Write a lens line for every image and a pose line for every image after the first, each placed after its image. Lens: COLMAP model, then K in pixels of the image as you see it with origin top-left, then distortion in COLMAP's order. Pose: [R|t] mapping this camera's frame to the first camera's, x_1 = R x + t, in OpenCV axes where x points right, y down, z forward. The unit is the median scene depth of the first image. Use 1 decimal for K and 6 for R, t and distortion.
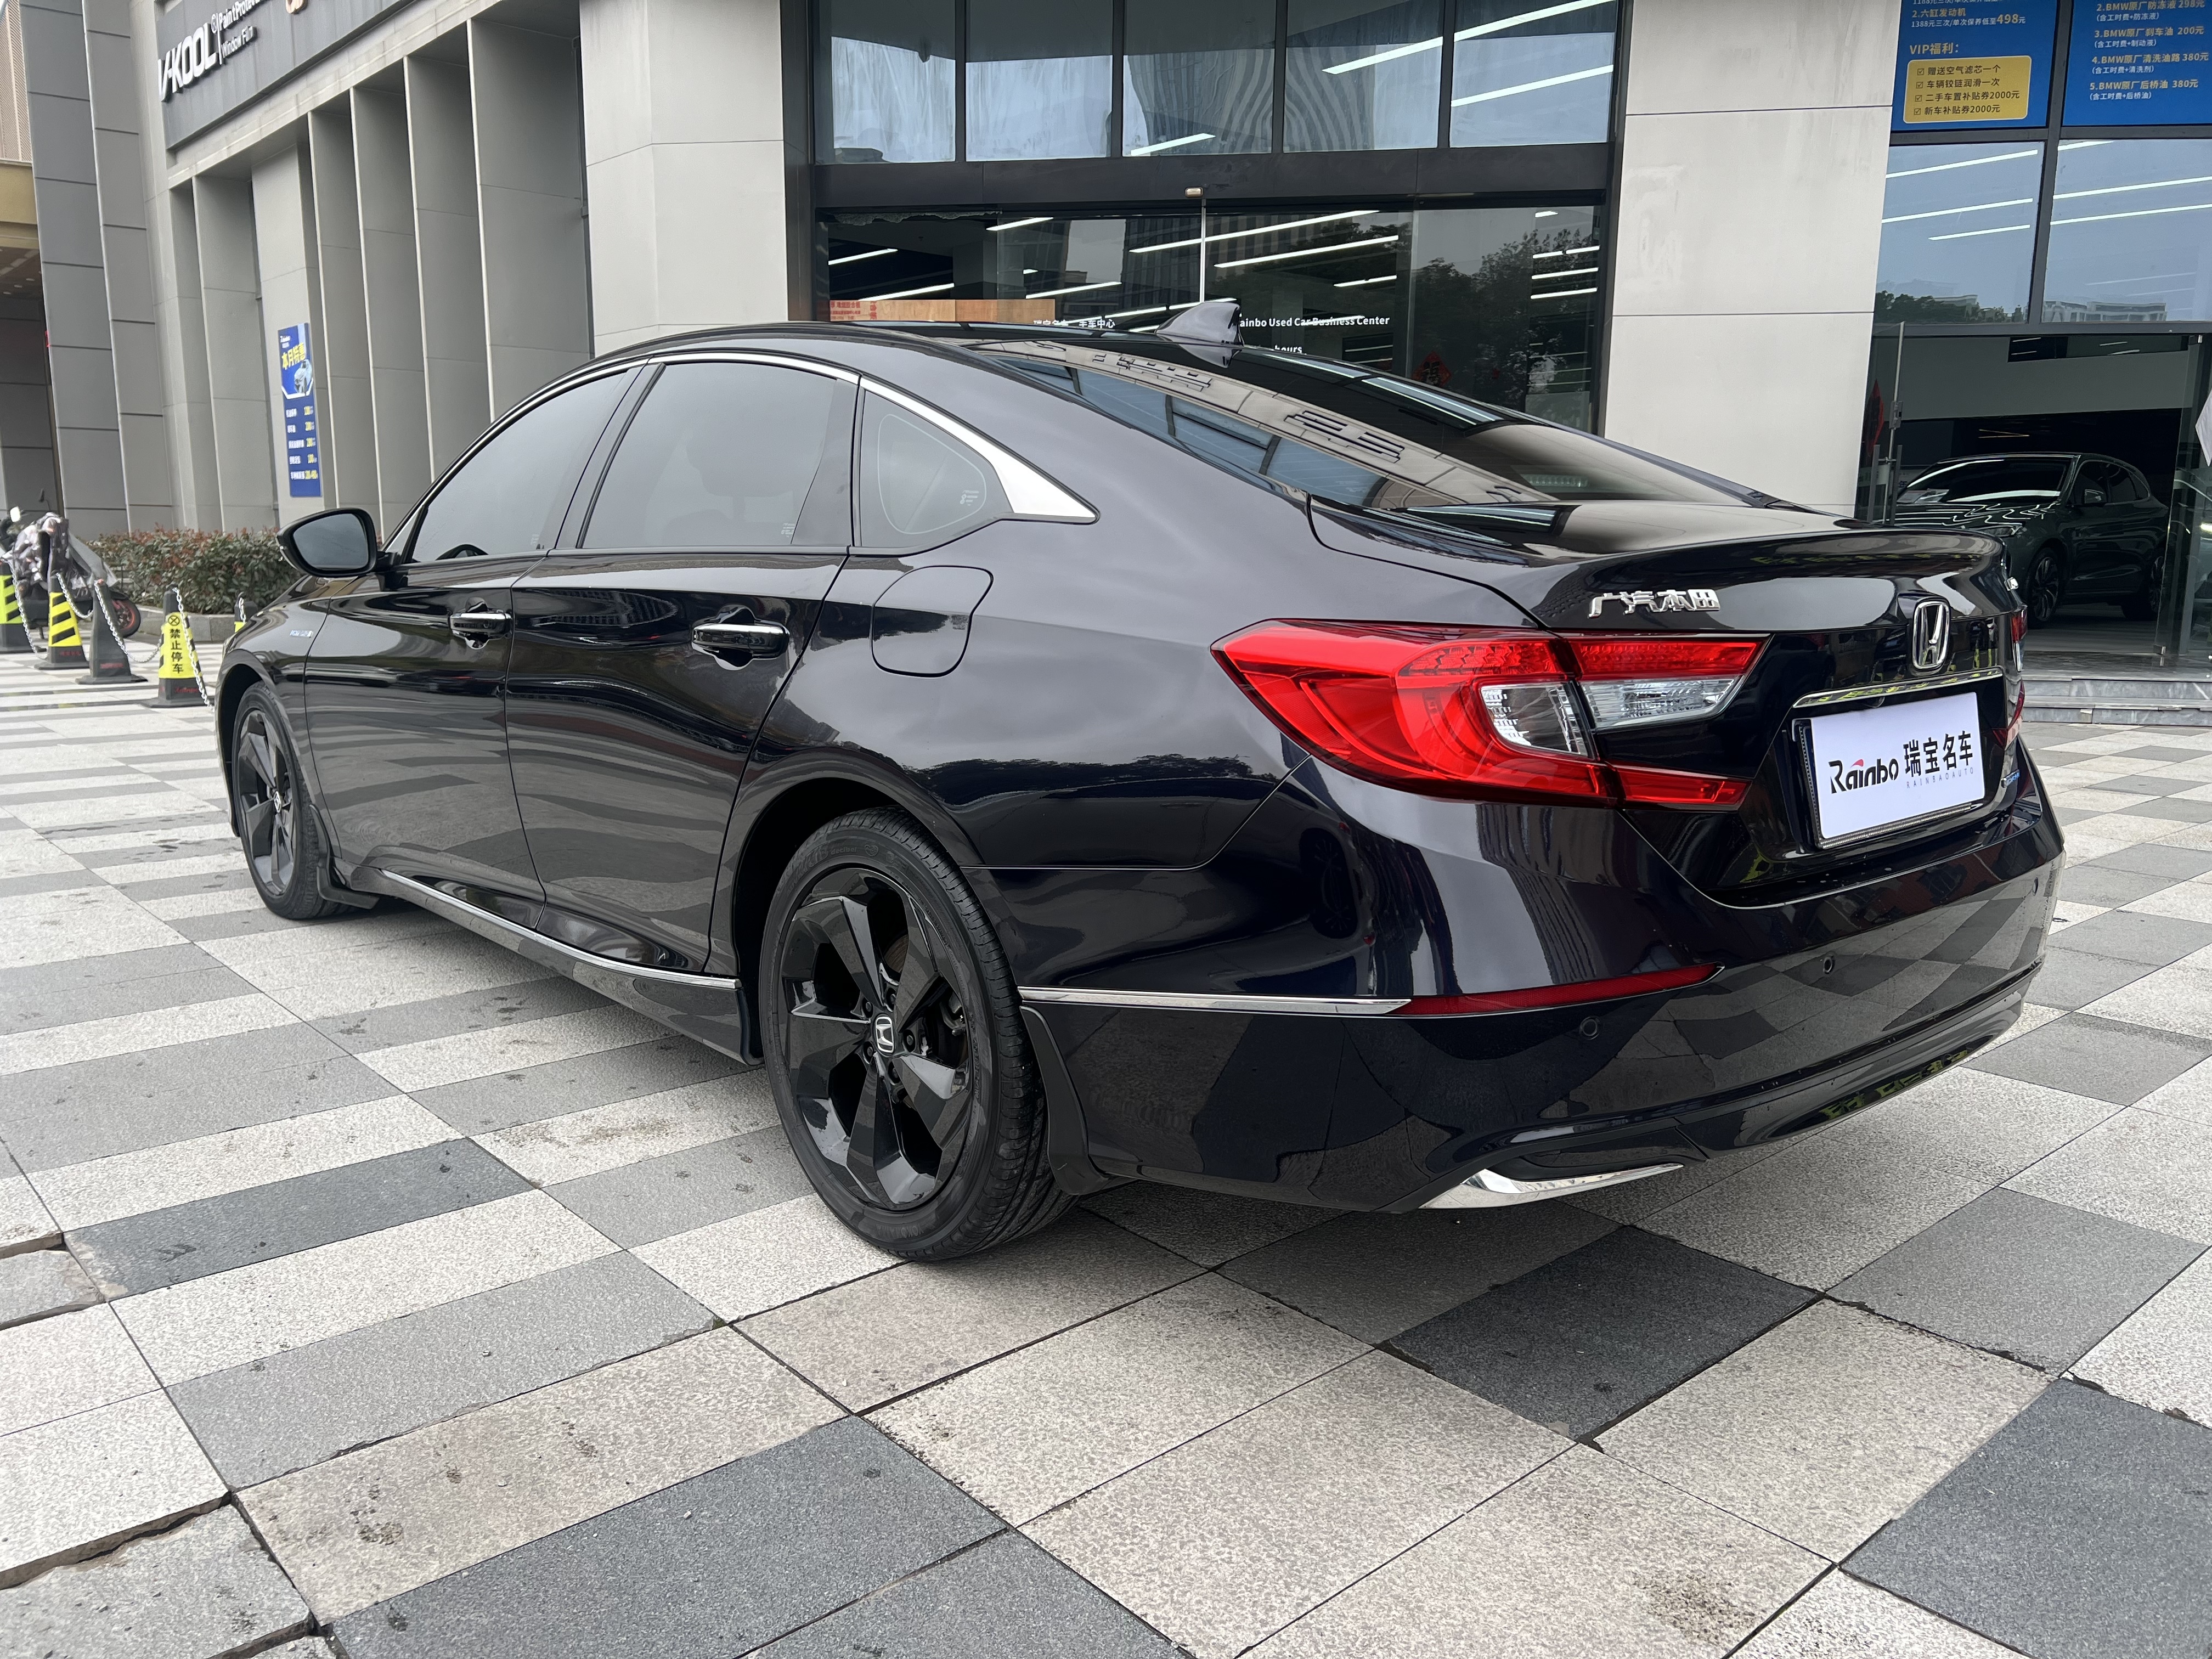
lens RADIAL K [[1674.2, 0, 1095.5], [0, 1674.2, 826.4], [0, 0, 1]] dist [0.055690, -0.061553]
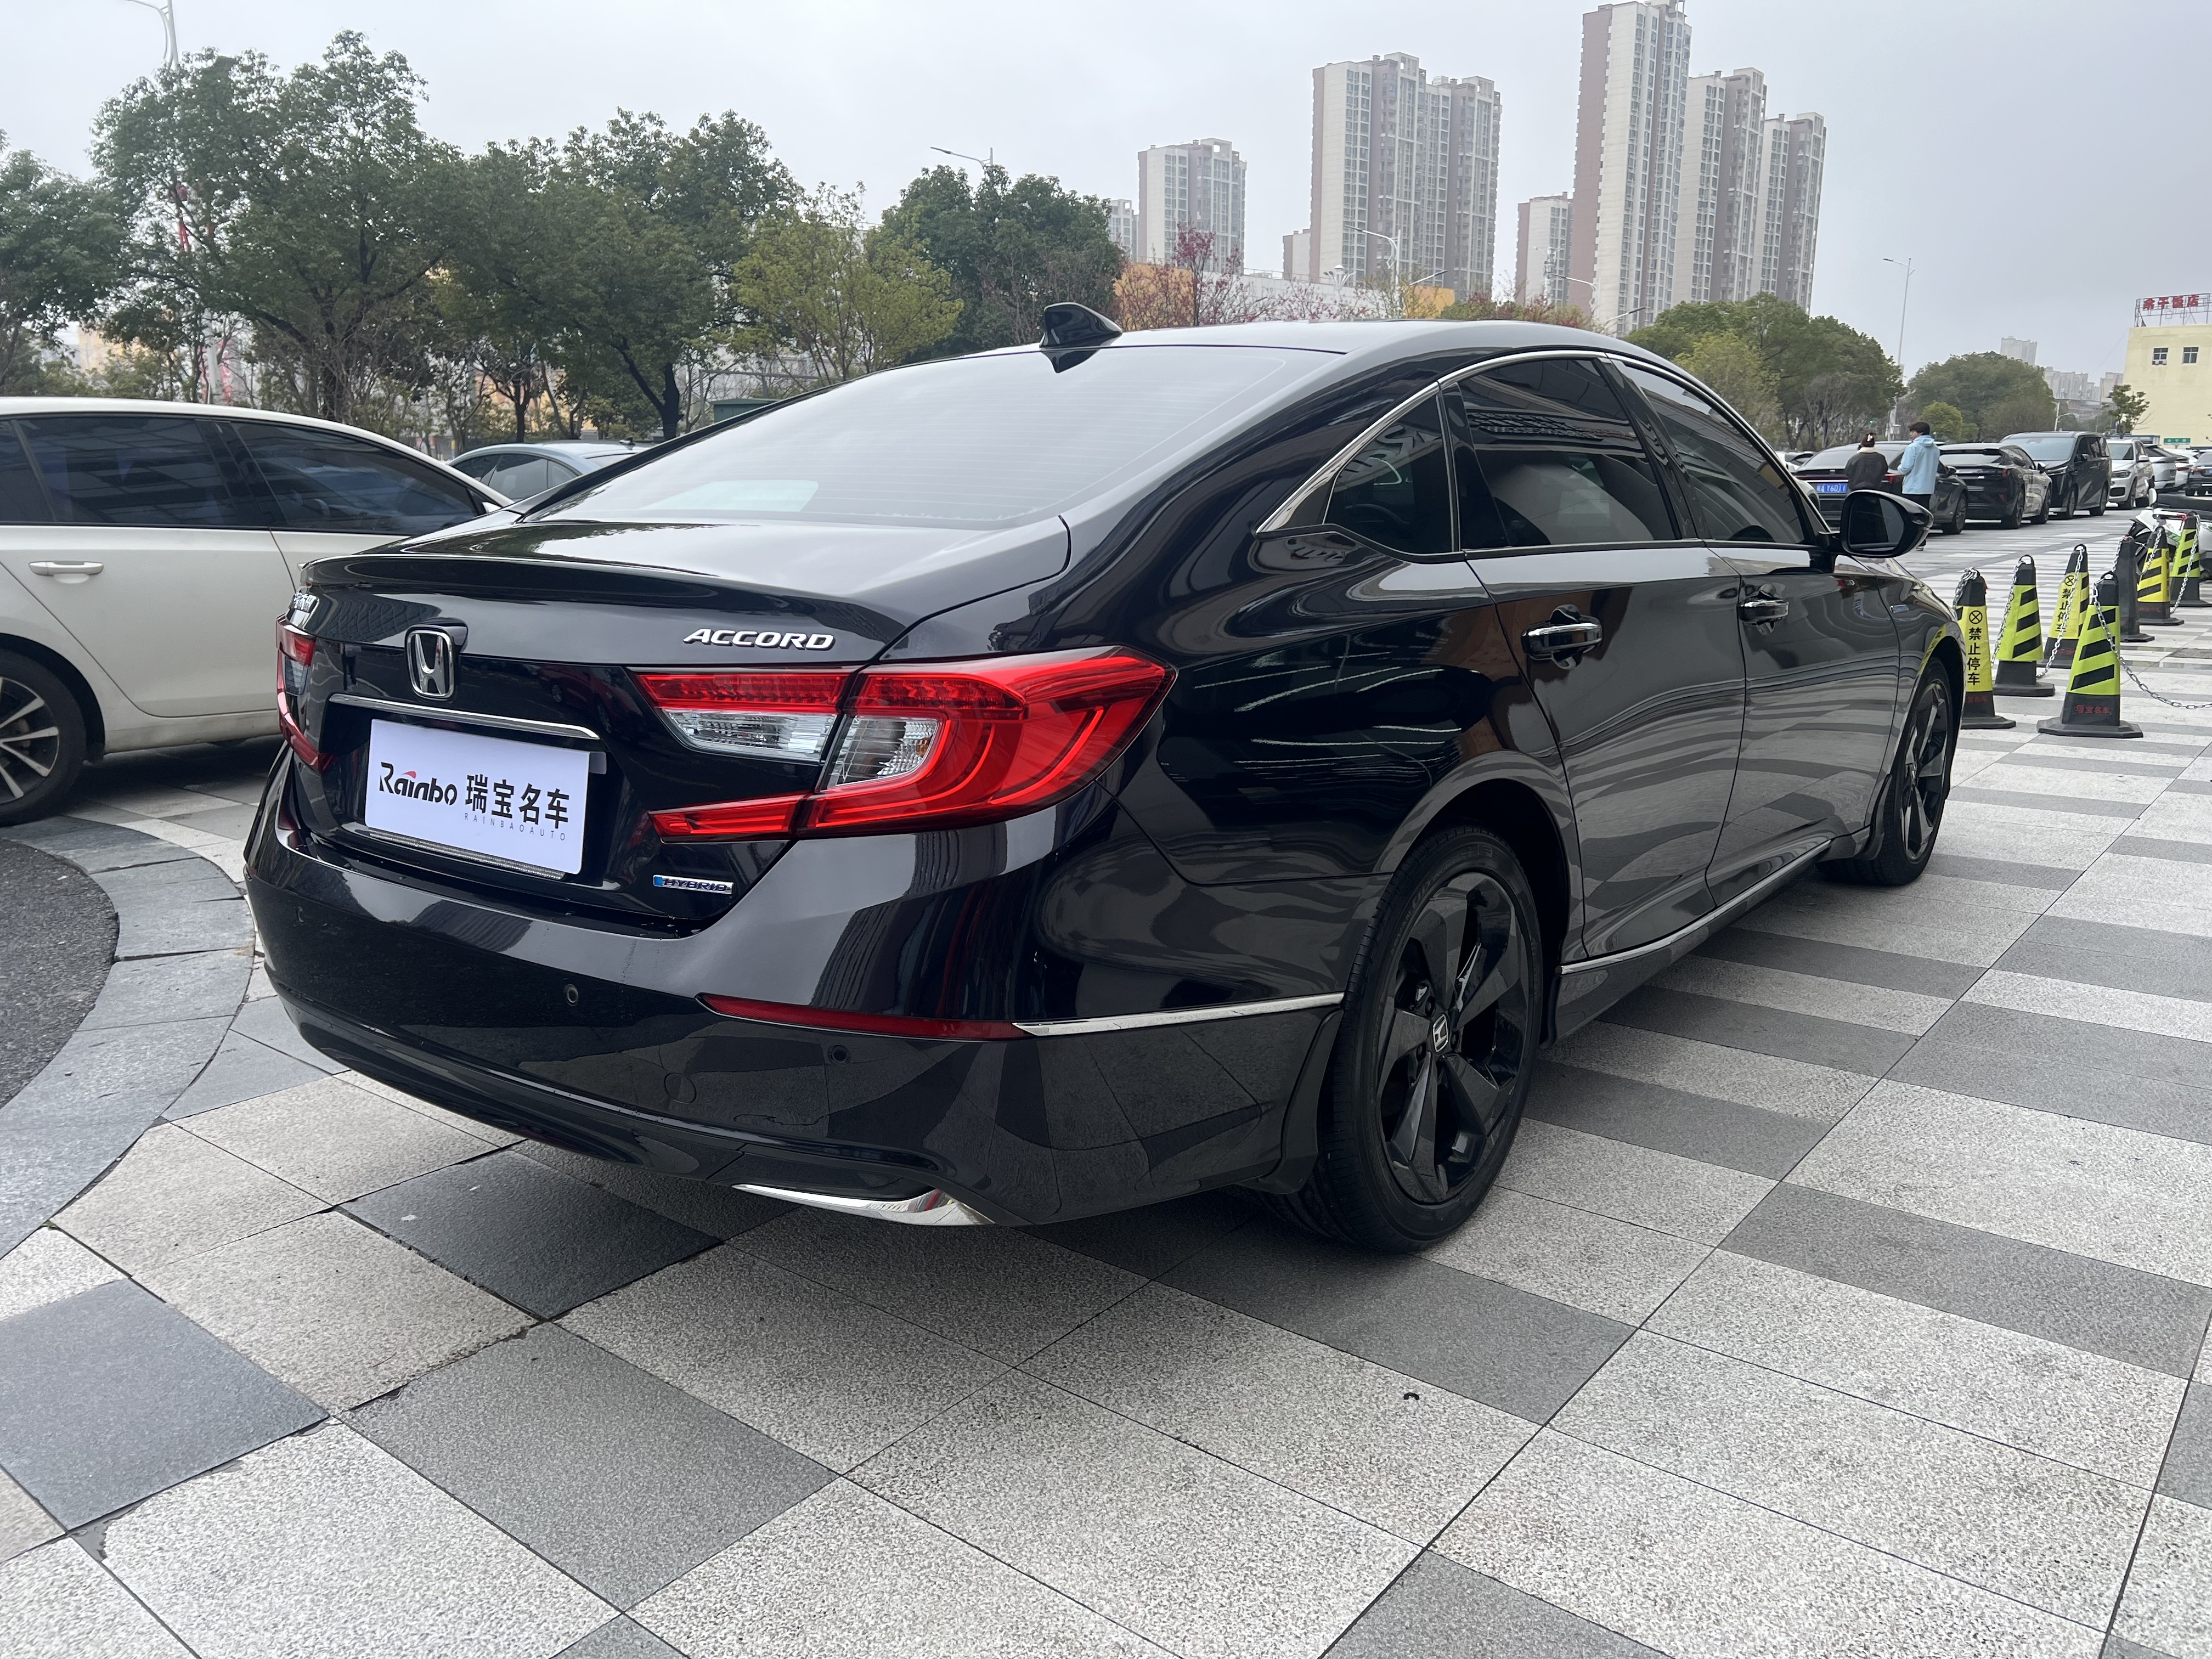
lens RADIAL K [[1674.2, 0, 1095.5], [0, 1674.2, 826.4], [0, 0, 1]] dist [0.055690, -0.061553]
pose [[0.166627, 0.197036, -0.966133, 1.463228], [-0.163692, 0.971762, 0.169953, -0.241284], [0.972338, 0.129829, 0.194175, 1.141831]]
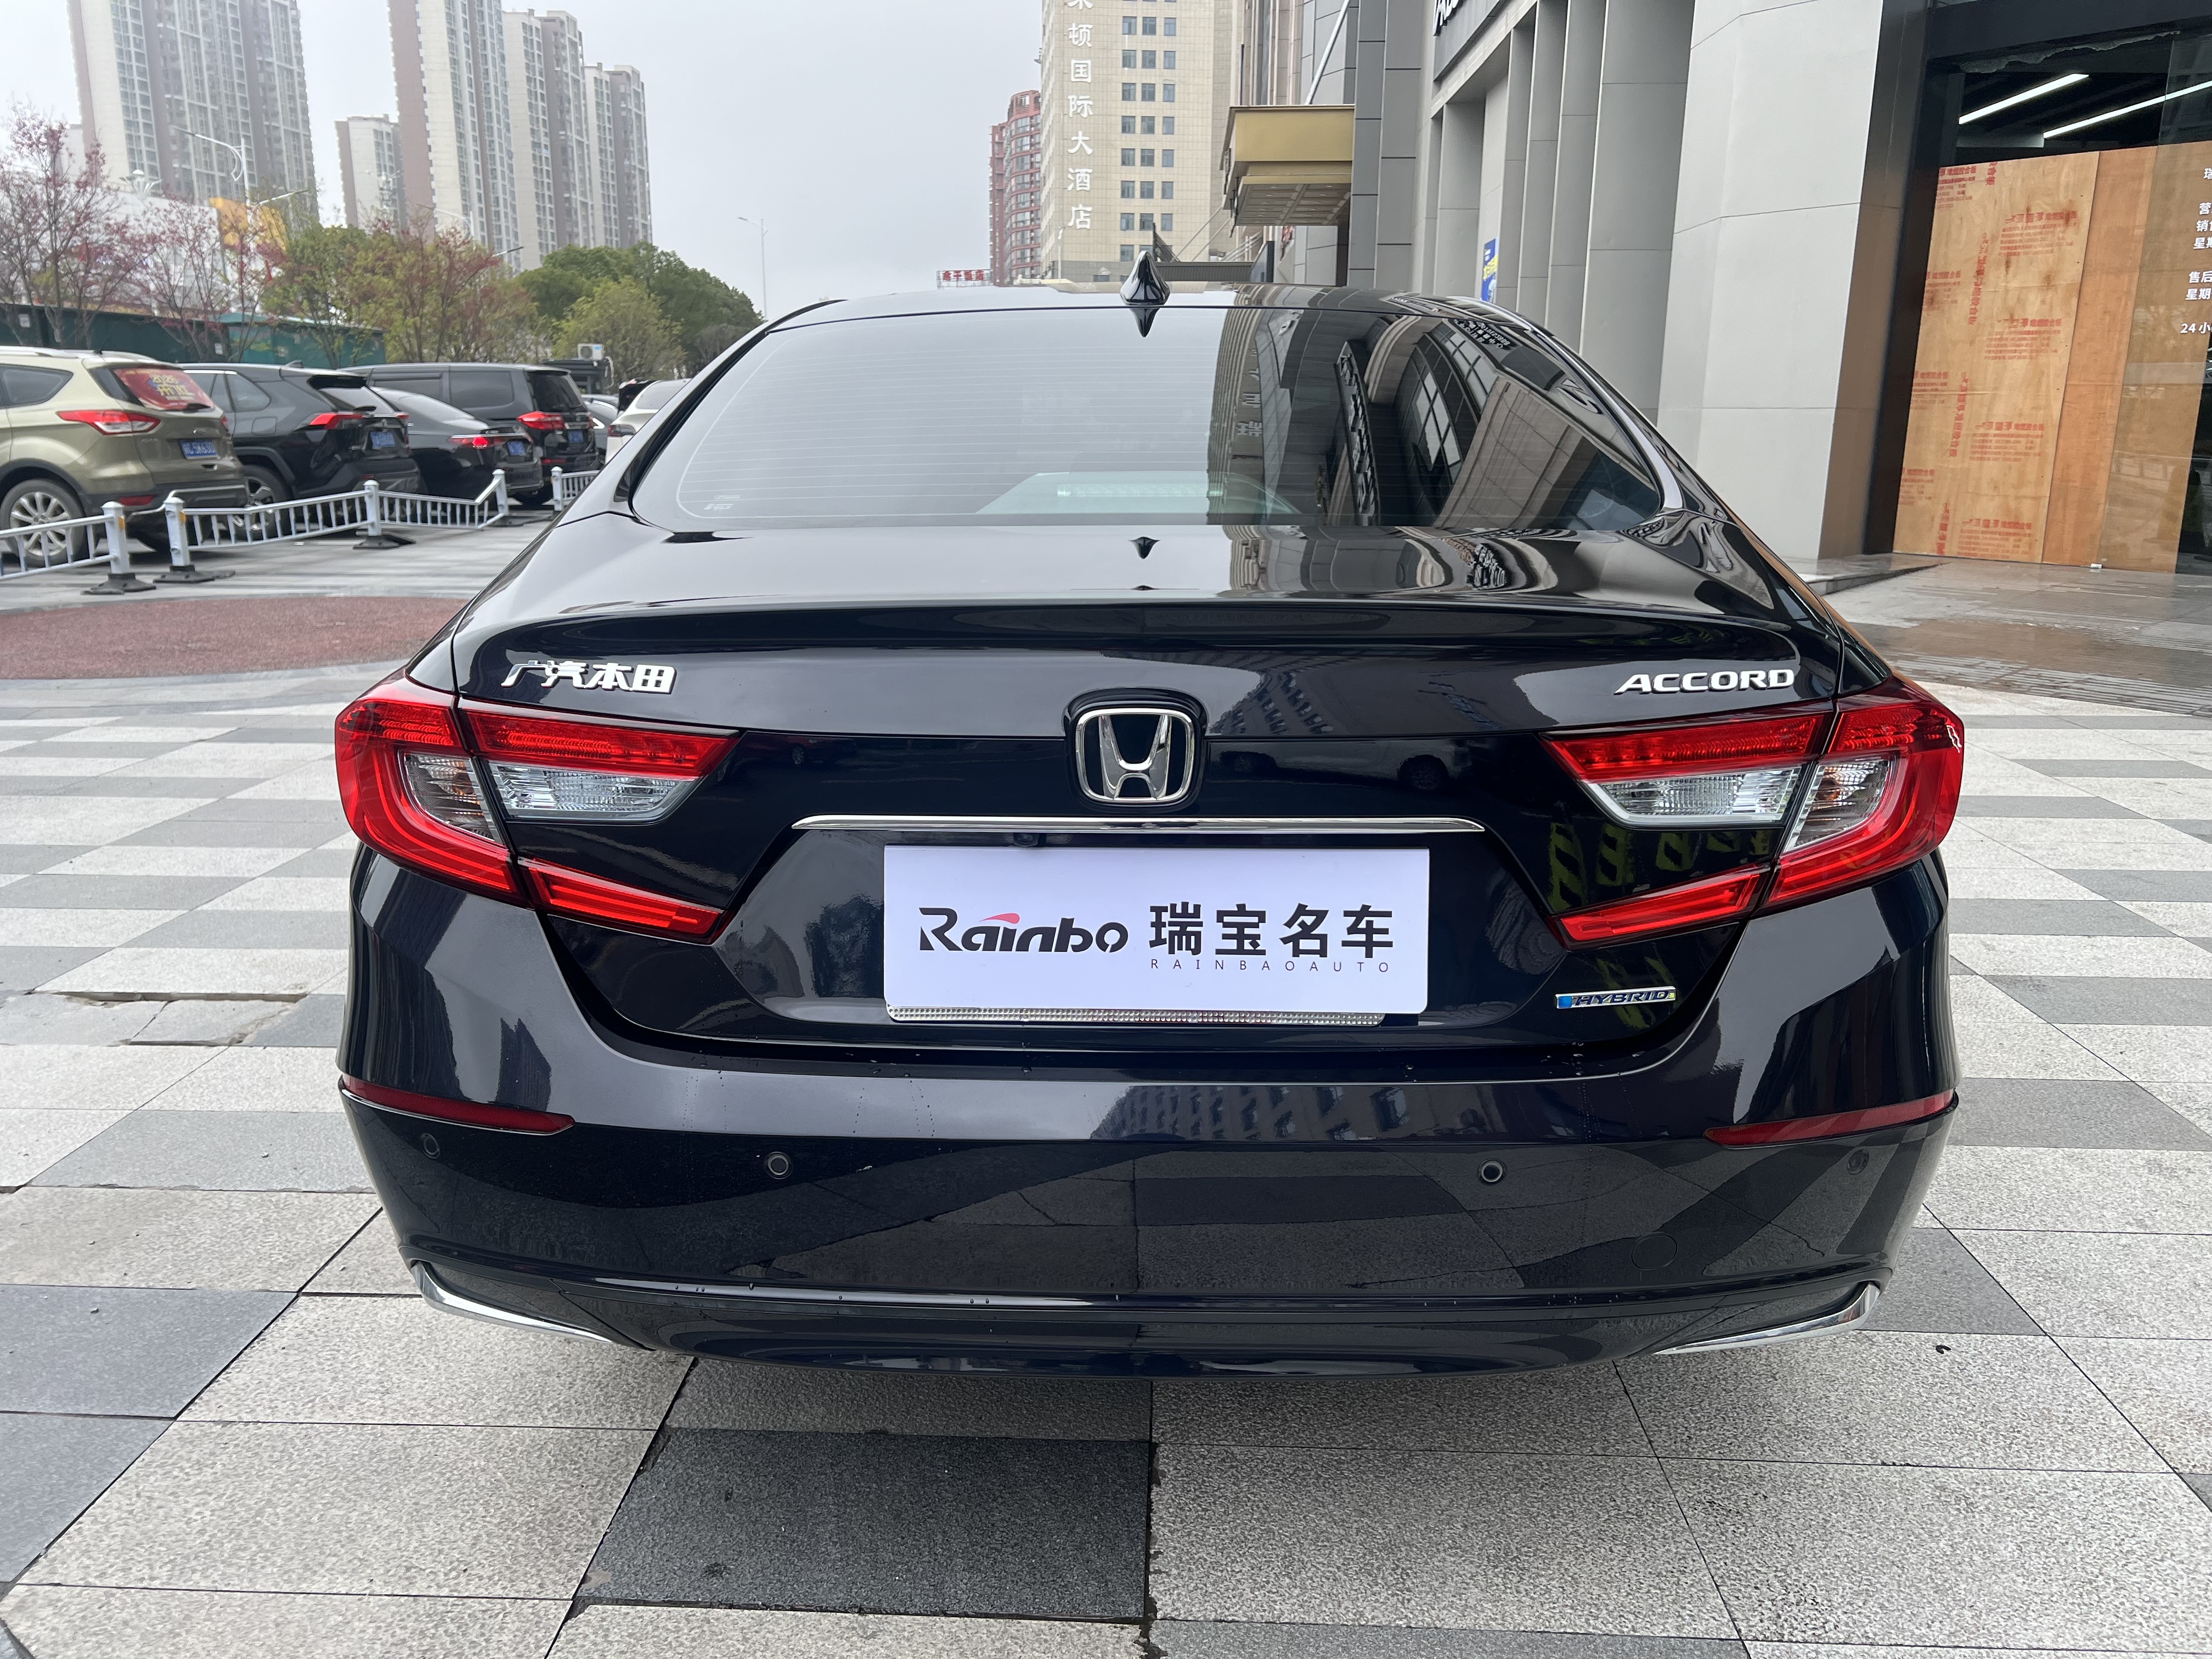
lens RADIAL K [[1674.2, 0, 1095.5], [0, 1674.2, 826.4], [0, 0, 1]] dist [0.055690, -0.061553]
pose [[0.720692, 0.162703, -0.673893, 0.899065], [-0.120085, 0.986674, 0.109795, -0.150017], [0.682776, 0.001796, 0.730625, 0.468826]]
